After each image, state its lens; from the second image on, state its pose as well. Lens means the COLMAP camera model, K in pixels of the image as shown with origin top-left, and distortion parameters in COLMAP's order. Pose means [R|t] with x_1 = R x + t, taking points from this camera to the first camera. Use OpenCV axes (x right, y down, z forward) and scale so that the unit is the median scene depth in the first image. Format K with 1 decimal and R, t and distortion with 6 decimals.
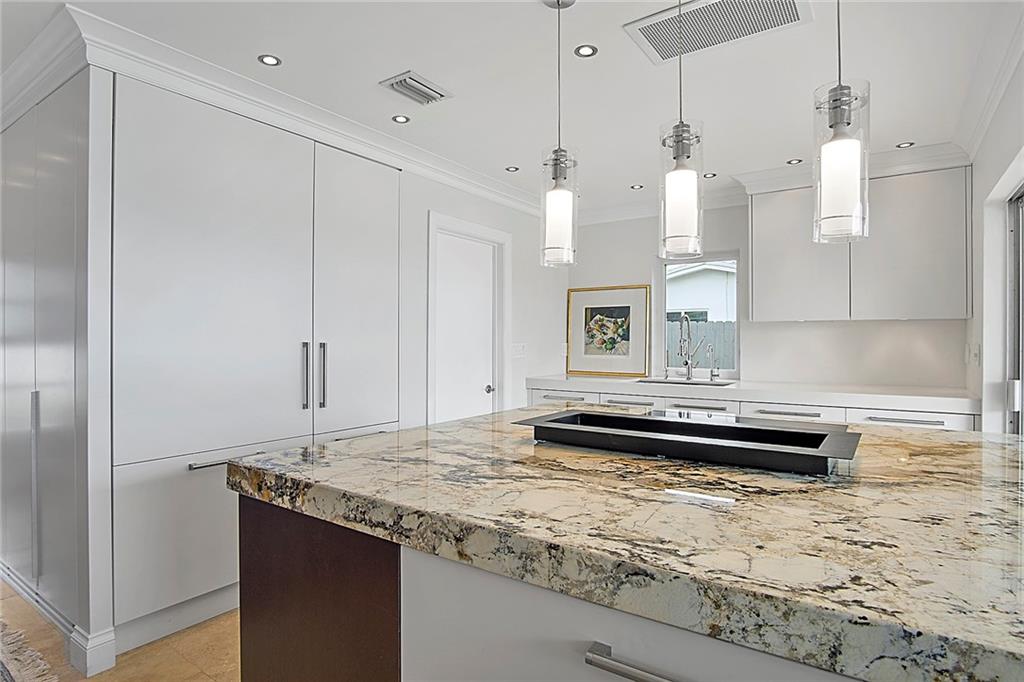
lens RADIAL K [[554.0, 0, 504.9], [0, 554.0, 340.4], [0, 0, 1]] dist [-0.029527, 0.000952]
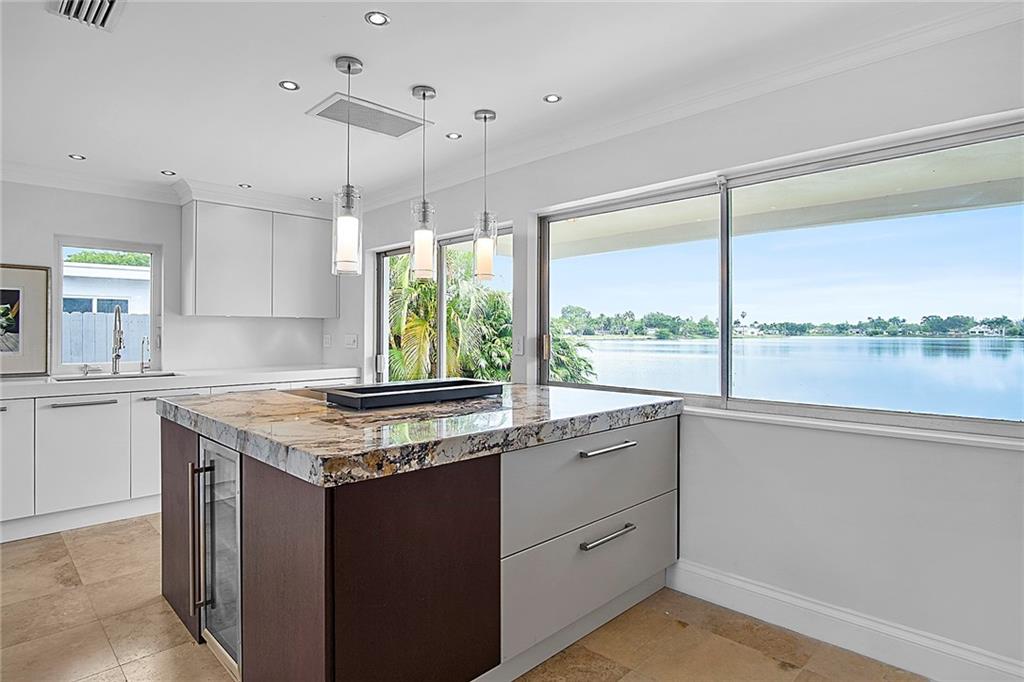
lens RADIAL K [[554.0, 0, 504.9], [0, 554.0, 340.4], [0, 0, 1]] dist [-0.029527, 0.000952]
pose [[0.176127, -0.015784, 0.984241, -1.573890], [0.000745, 0.999873, 0.015901, -0.003112], [-0.984367, -0.002067, 0.176117, 0.587505]]
